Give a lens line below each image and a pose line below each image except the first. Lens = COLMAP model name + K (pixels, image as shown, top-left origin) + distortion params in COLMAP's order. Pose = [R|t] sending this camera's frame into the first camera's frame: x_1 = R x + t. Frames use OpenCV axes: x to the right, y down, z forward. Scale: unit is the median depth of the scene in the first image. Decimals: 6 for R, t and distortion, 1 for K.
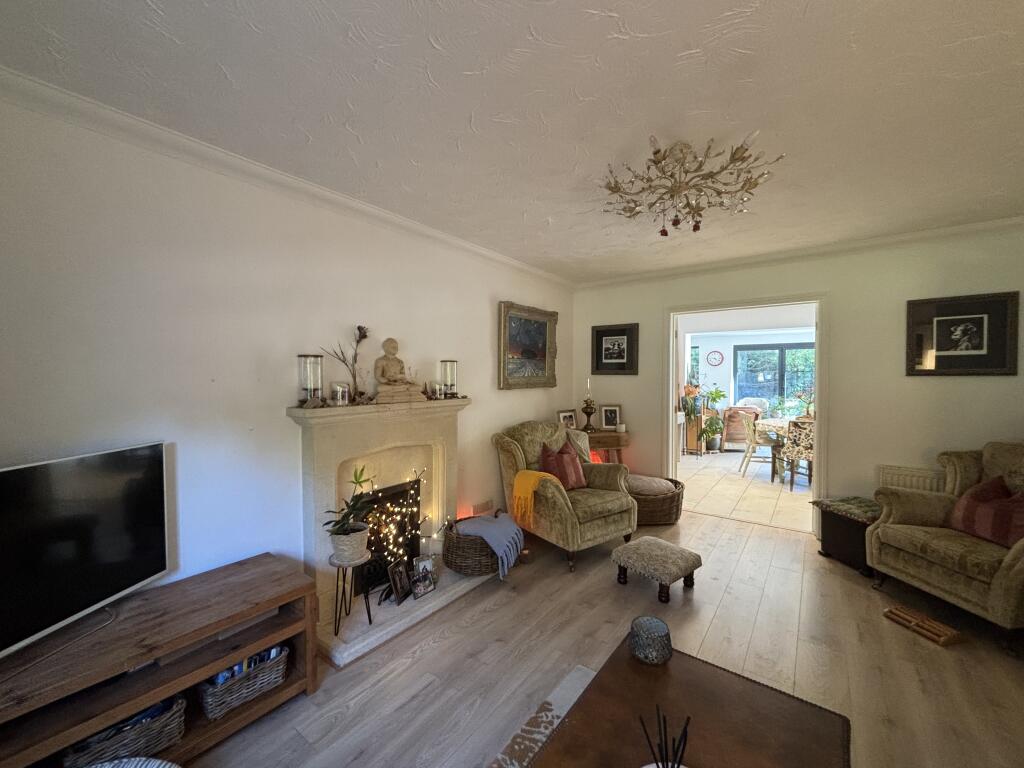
lens RADIAL K [[413.1, 0, 515.8], [0, 413.1, 383.1], [0, 0, 1]] dist [0.000670, -0.000162]
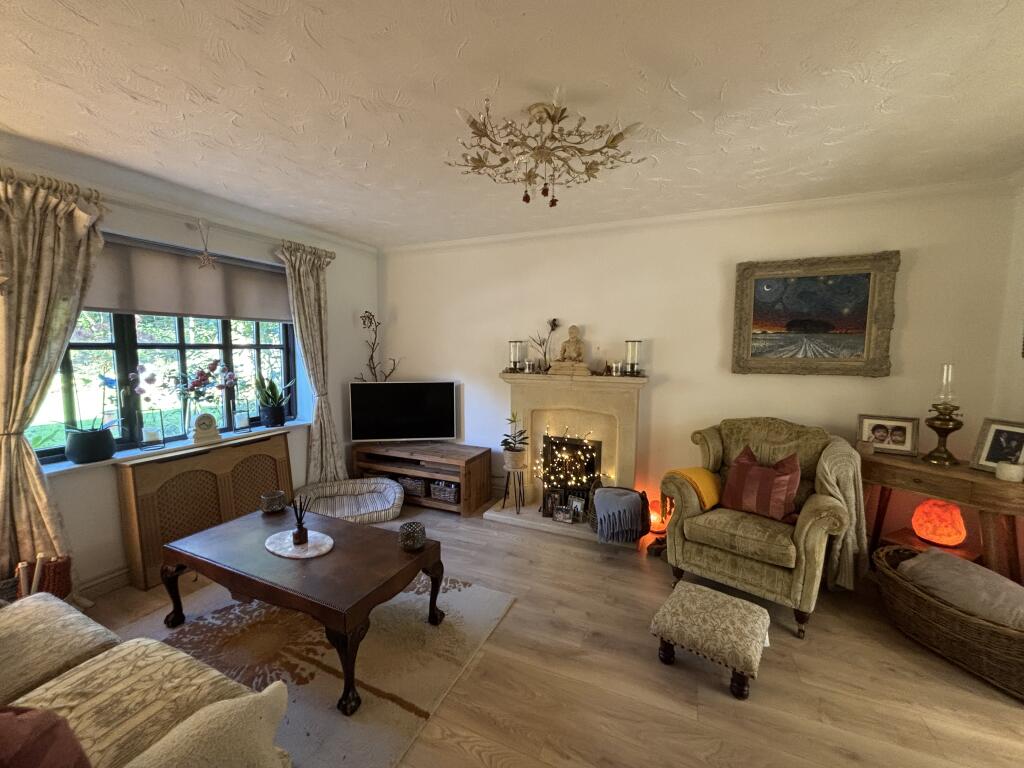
lens RADIAL K [[413.1, 0, 515.8], [0, 413.1, 385.3], [0, 0, 1]] dist [0.000670, -0.000162]
pose [[0.194491, 0.081402, -0.977521, 0.816663], [-0.027514, 0.996611, 0.077517, -0.014503], [0.980518, 0.011819, 0.196072, 0.489367]]
